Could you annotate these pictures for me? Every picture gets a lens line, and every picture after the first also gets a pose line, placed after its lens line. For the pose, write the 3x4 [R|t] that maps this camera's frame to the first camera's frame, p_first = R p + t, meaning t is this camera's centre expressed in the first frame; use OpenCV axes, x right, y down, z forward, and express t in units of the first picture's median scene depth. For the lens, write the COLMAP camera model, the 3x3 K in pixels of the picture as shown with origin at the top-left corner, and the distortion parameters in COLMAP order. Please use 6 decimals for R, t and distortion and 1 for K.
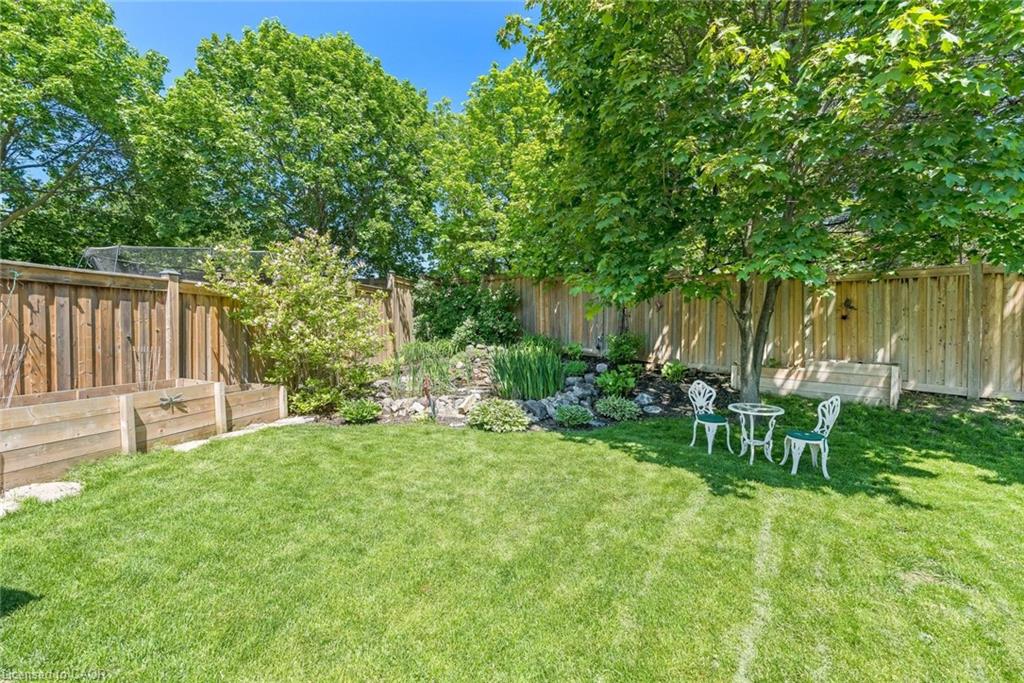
lens RADIAL K [[449.6, 0, 512.0], [0, 449.6, 336.9], [0, 0, 1]] dist [-0.005084, -0.000009]
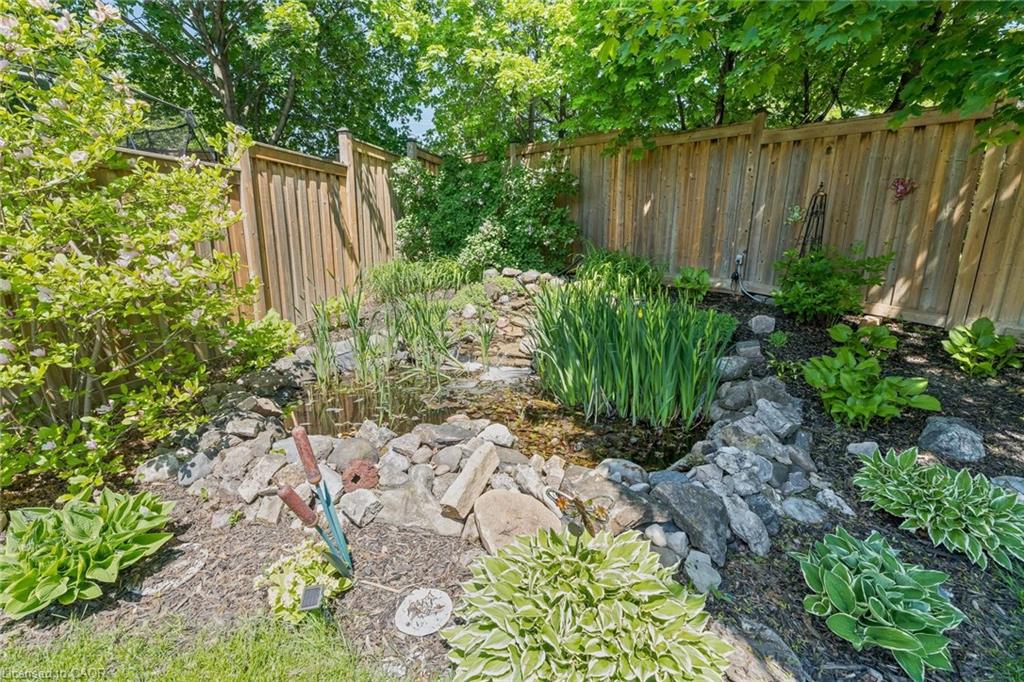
lens RADIAL K [[449.6, 0, 517.0], [0, 449.6, 343.1], [0, 0, 1]] dist [-0.005084, -0.000009]
pose [[0.998693, 0.012020, -0.049682, -0.031427], [-0.001336, 0.977763, 0.209711, -0.008799], [0.051098, -0.209370, 0.976500, 0.429295]]
